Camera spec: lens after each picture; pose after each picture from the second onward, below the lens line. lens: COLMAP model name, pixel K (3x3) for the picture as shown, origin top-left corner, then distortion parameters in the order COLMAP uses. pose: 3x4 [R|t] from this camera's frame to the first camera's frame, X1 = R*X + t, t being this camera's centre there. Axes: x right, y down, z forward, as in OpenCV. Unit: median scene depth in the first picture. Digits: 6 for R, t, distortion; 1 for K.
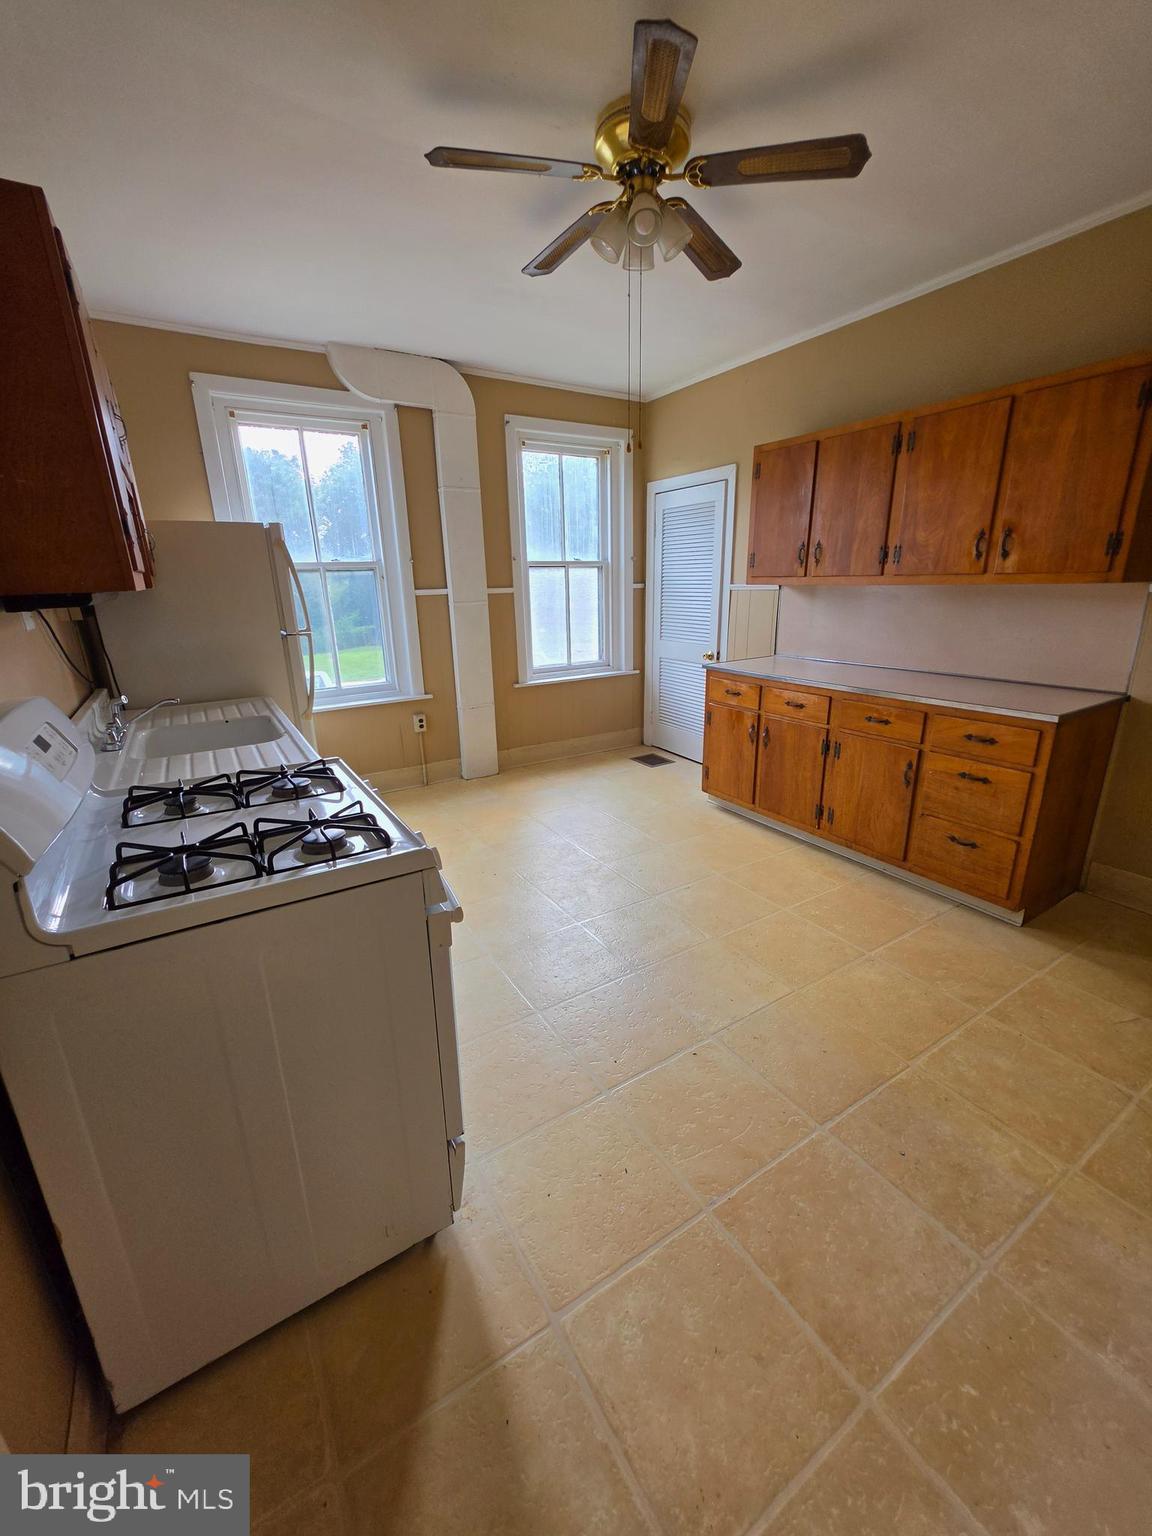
lens RADIAL K [[613.3, 0, 574.5], [0, 613.3, 772.7], [0, 0, 1]] dist [-0.002364, 0.000420]
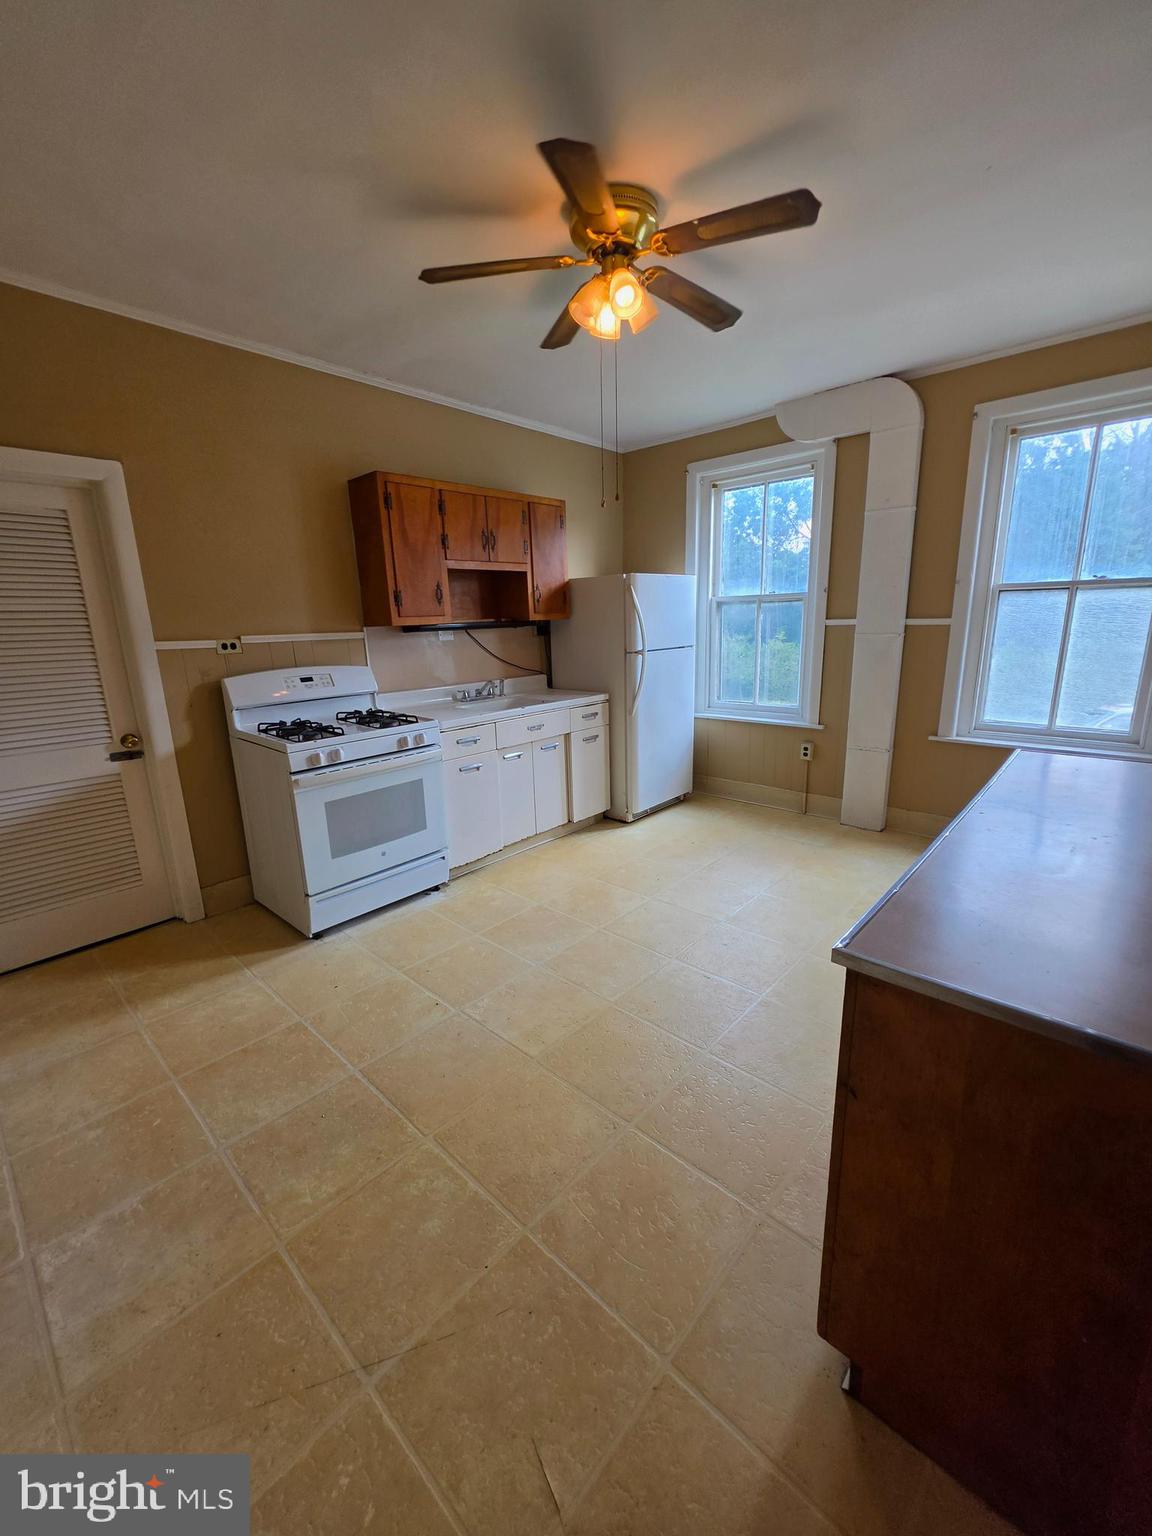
lens RADIAL K [[613.3, 0, 573.0], [0, 613.3, 765.2], [0, 0, 1]] dist [-0.002364, 0.000420]
pose [[0.267251, 0.241687, -0.932826, 1.222513], [-0.271136, 0.947787, 0.167883, -0.260608], [0.924696, 0.208056, 0.318827, 0.711907]]
